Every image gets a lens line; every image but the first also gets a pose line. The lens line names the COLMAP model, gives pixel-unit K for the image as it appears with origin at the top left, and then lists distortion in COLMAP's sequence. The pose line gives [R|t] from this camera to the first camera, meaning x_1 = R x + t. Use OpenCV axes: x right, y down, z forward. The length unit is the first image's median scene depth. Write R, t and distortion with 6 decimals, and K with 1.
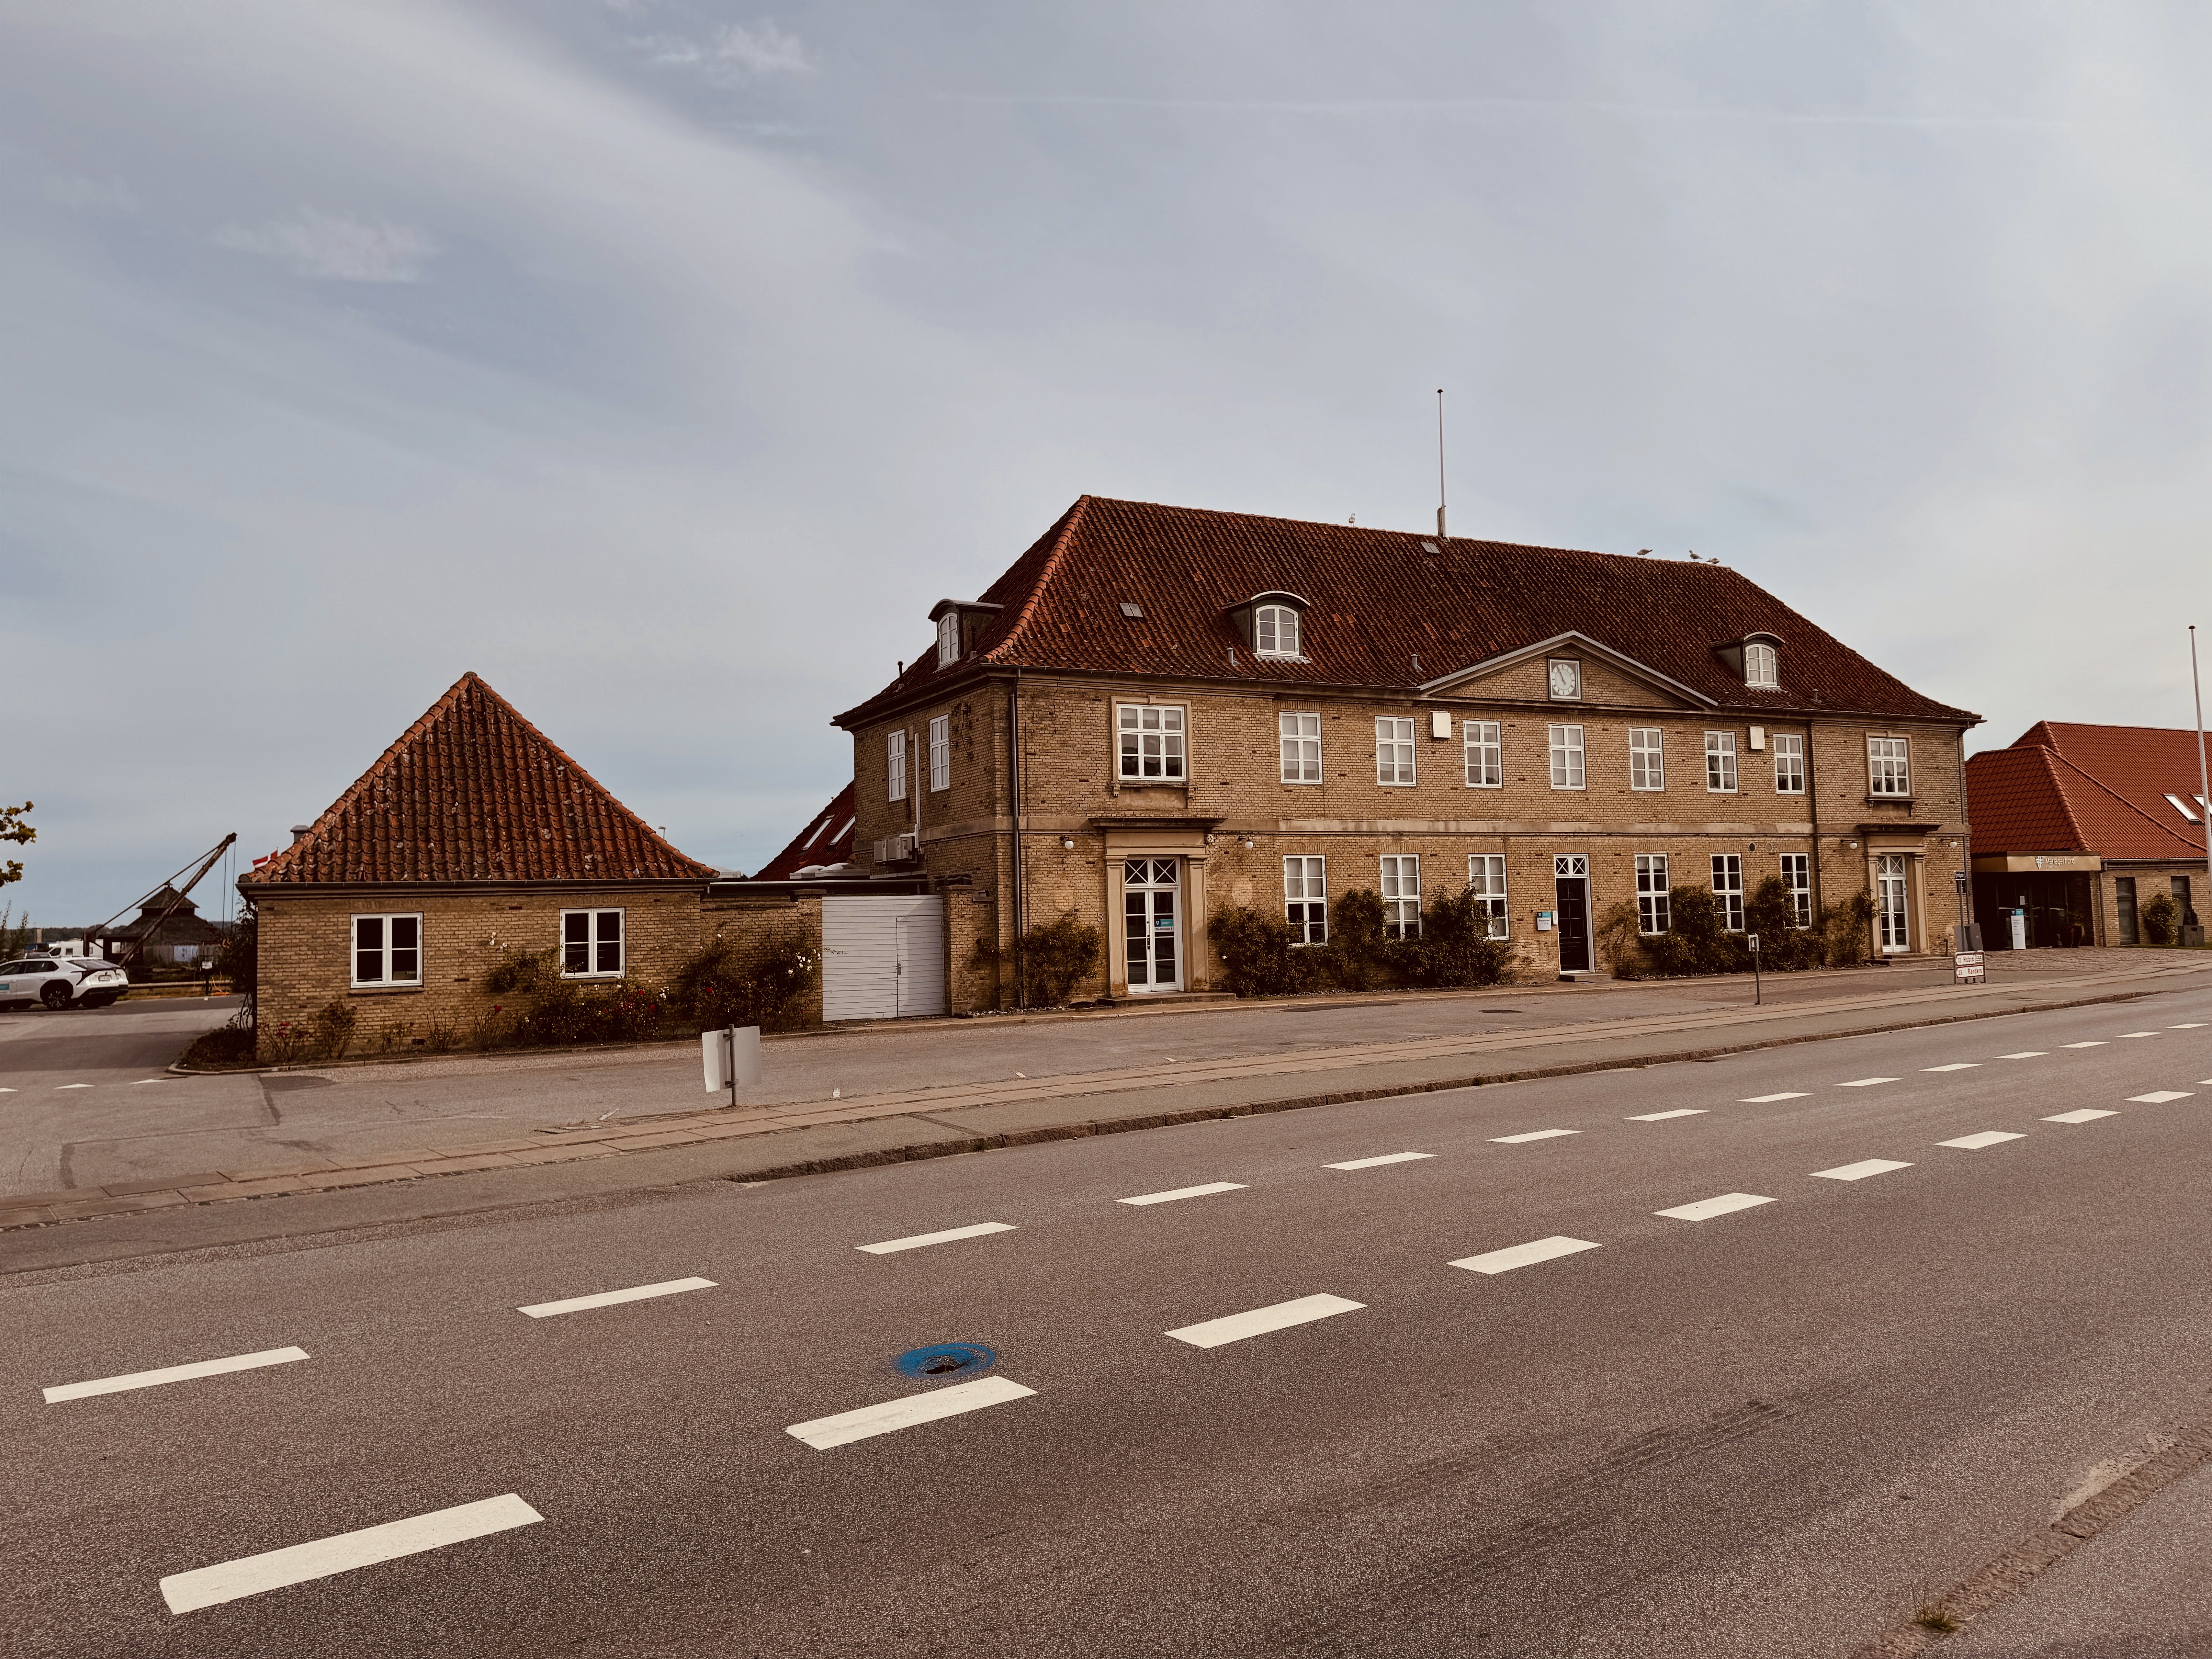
lens RADIAL K [[1573.2, 0, 1103.5], [0, 1573.2, 814.8], [0, 0, 1]] dist [0.071851, -0.117172]
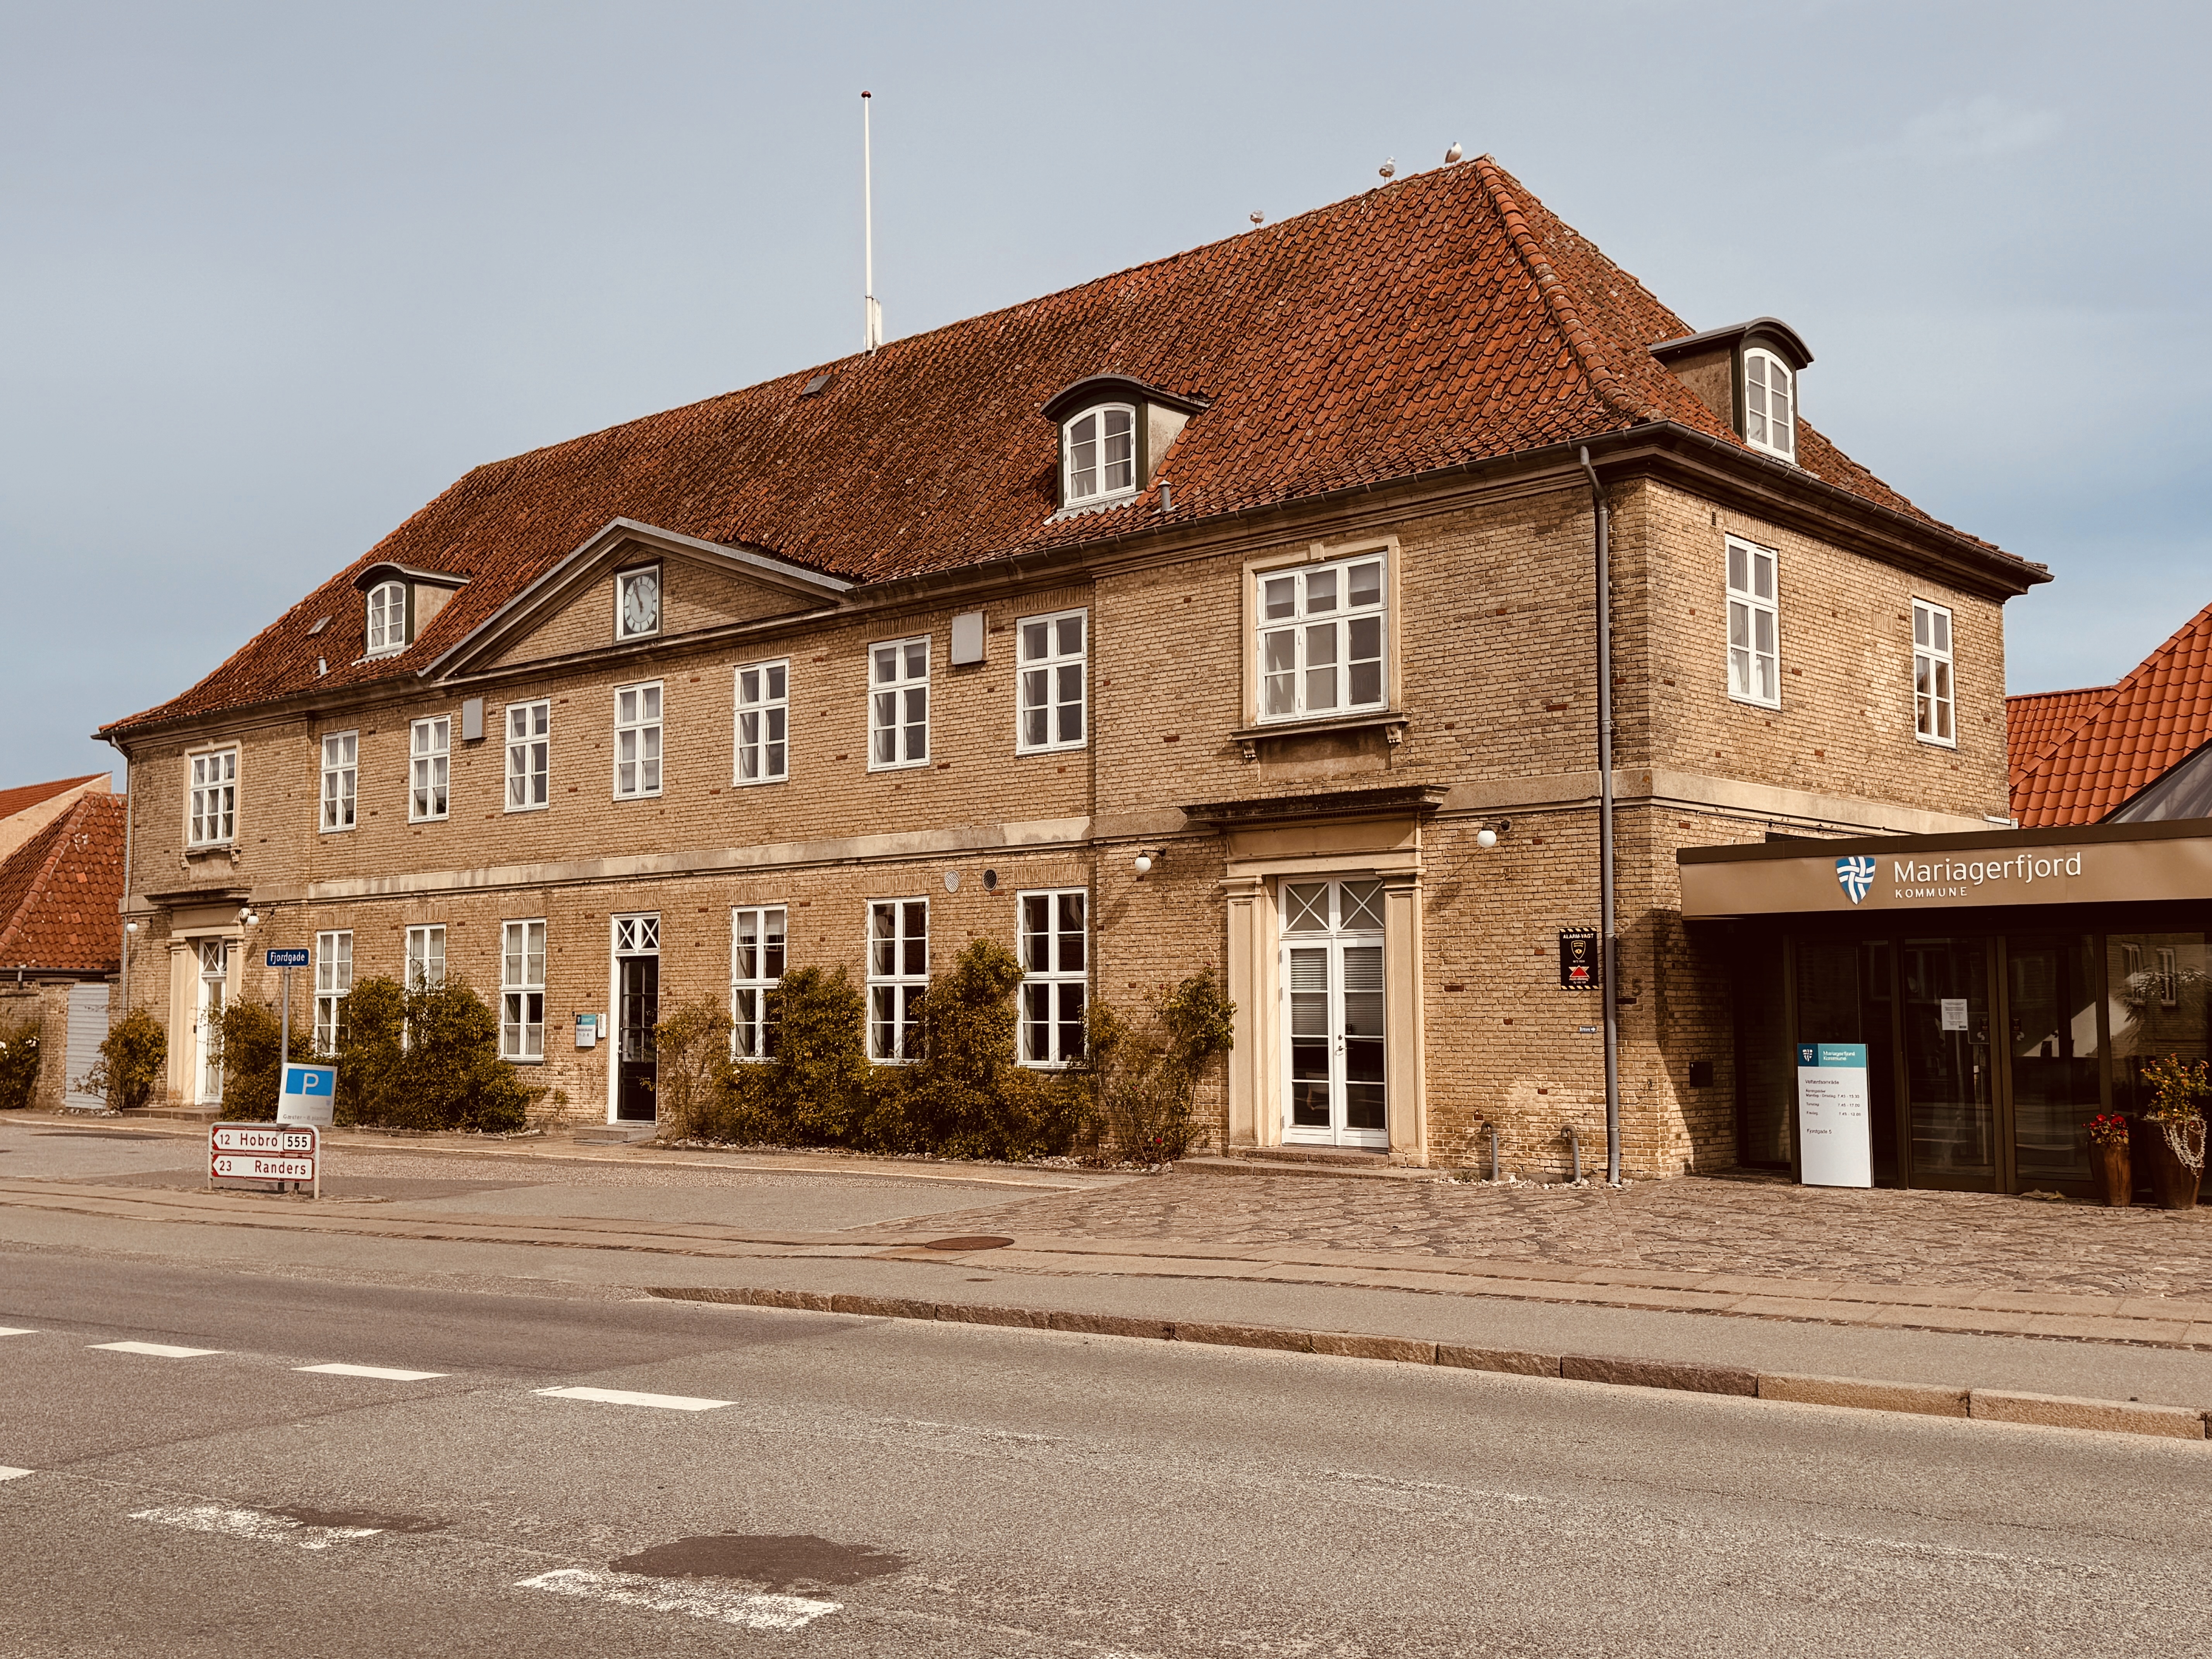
lens RADIAL K [[2278.5, 0, 1111.5], [0, 2278.5, 837.3], [0, 0, 1]] dist [0.158096, 0.000000]
pose [[0.318406, -0.049718, -0.946650, 1.198707], [0.056027, 0.997865, -0.033563, 0.037218], [0.946297, -0.042351, 0.320512, 0.960013]]
